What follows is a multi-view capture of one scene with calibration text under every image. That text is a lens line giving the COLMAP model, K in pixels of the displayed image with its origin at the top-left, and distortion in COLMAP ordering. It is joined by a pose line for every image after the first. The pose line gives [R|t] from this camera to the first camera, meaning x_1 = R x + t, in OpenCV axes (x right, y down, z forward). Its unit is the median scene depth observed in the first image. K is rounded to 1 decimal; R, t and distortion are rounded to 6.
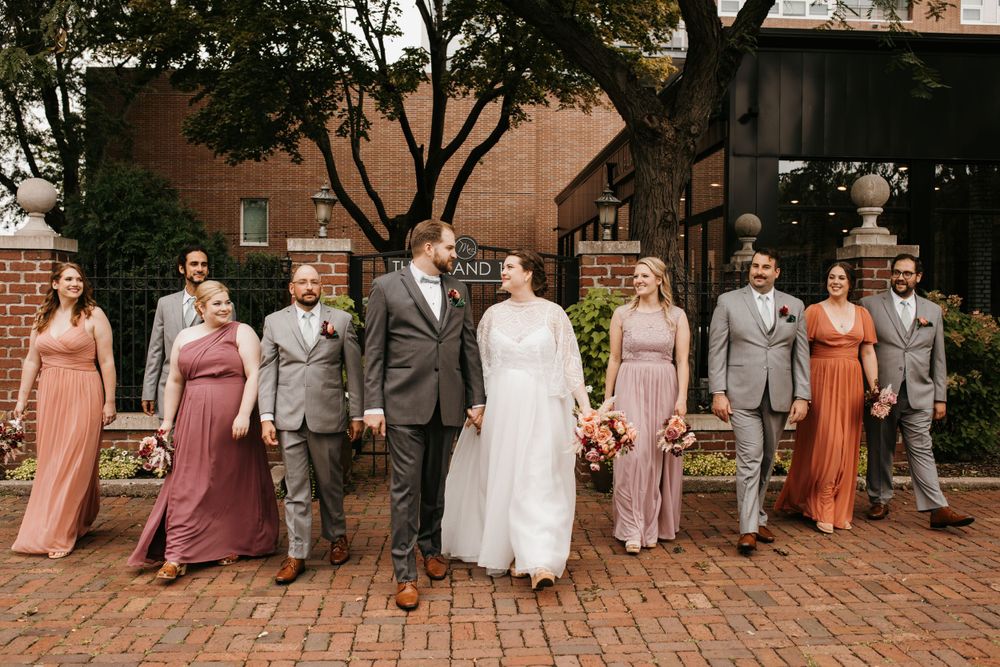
lens RADIAL K [[949.7, 0, 500.0], [0, 949.7, 333.5], [0, 0, 1]] dist [-0.060409, 0.083413]
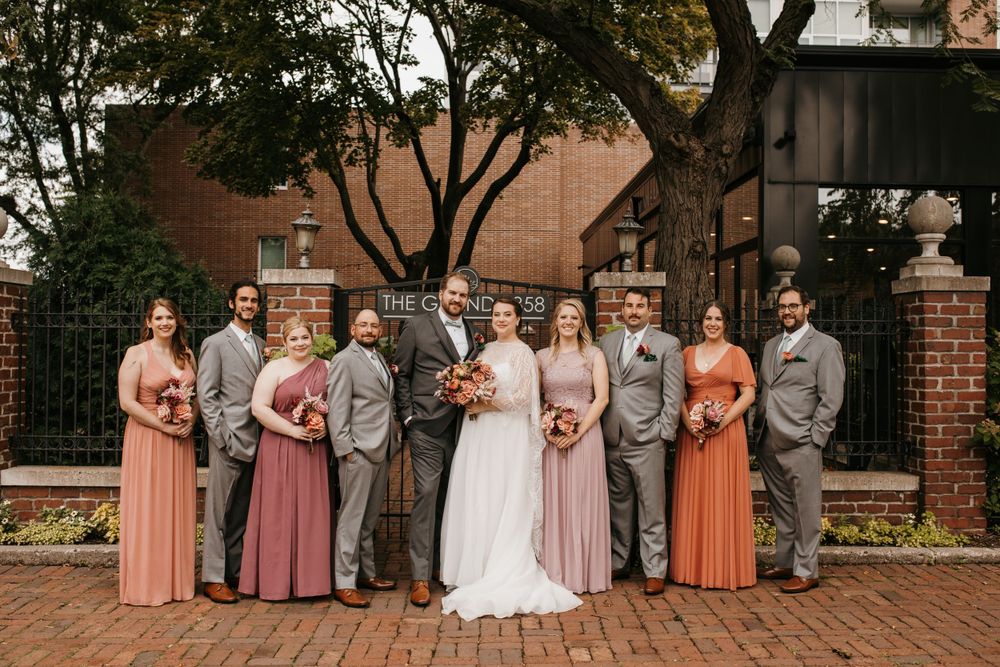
lens RADIAL K [[949.7, 0, 500.0], [0, 949.7, 333.5], [0, 0, 1]] dist [-0.060409, 0.083413]
pose [[0.999549, 0.001130, -0.030009, 0.014452], [-0.002409, 0.999088, -0.042620, -0.002512], [0.029934, 0.042673, 0.998641, 0.084639]]
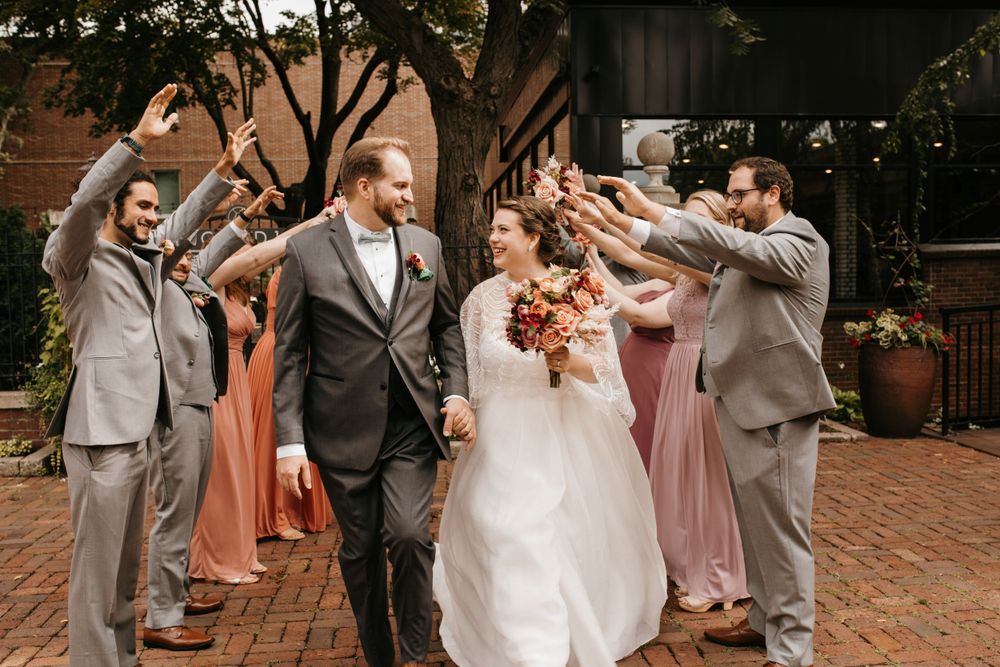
lens RADIAL K [[952.9, 0, 500.0], [0, 952.9, 333.5], [0, 0, 1]] dist [-0.062562, 0.092704]
pose [[0.999067, -0.027195, 0.033536, 0.131741], [0.025976, 0.999004, 0.036270, 0.001149], [-0.034489, -0.035365, 0.998779, 0.002469]]
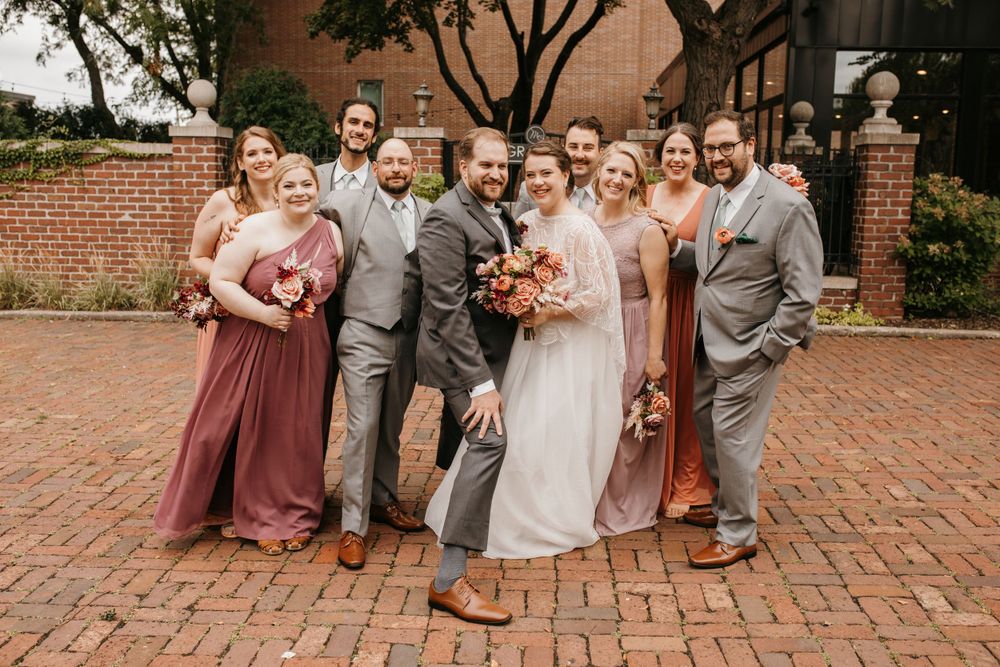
lens RADIAL K [[949.7, 0, 500.0], [0, 949.7, 333.5], [0, 0, 1]] dist [-0.060409, 0.083413]
pose [[0.992642, 0.025446, -0.118382, 0.046765], [-0.010209, 0.991775, 0.127585, 0.006181], [0.120655, -0.125437, 0.984737, -0.168613]]
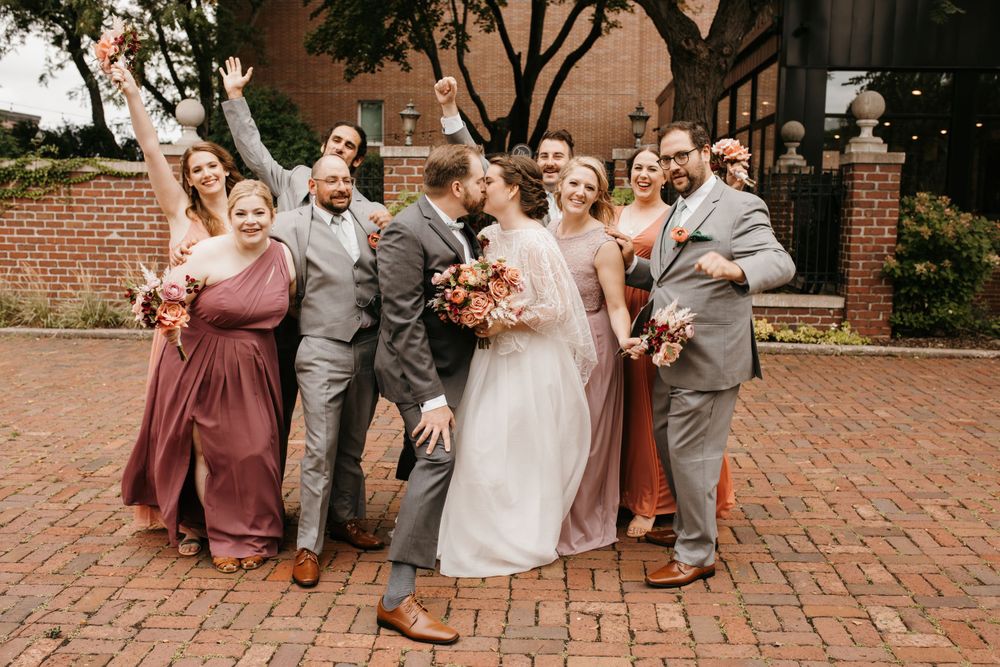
lens RADIAL K [[949.7, 0, 500.0], [0, 949.7, 333.5], [0, 0, 1]] dist [-0.060409, 0.083413]
pose [[0.991932, 0.024626, -0.124354, 0.063206], [-0.011284, 0.994208, 0.106875, 0.007259], [0.126266, -0.104609, 0.986465, -0.165267]]
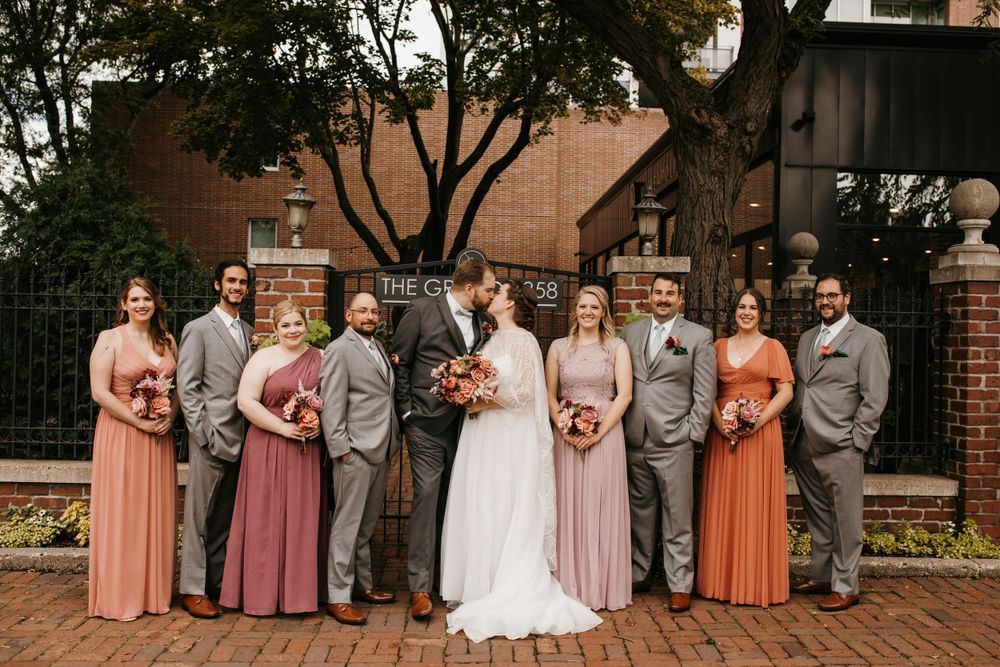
lens RADIAL K [[949.7, 0, 500.0], [0, 949.7, 333.5], [0, 0, 1]] dist [-0.060409, 0.083413]
pose [[0.999715, 0.013533, -0.019661, 0.002625], [-0.014097, 0.999485, -0.028840, -0.004995], [0.019261, 0.029109, 0.999391, 0.130527]]
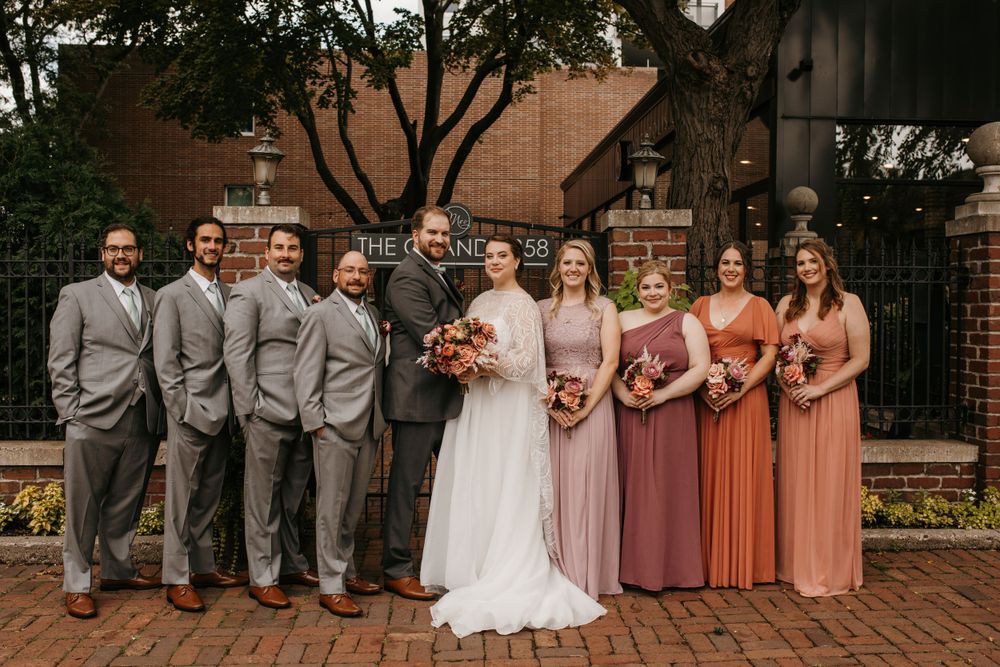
lens RADIAL K [[949.7, 0, 500.0], [0, 949.7, 333.5], [0, 0, 1]] dist [-0.060409, 0.083413]
pose [[0.999996, -0.001511, -0.002219, -0.000109], [0.001525, 0.999979, 0.006253, -0.003761], [0.002209, -0.006256, 0.999978, 0.170877]]
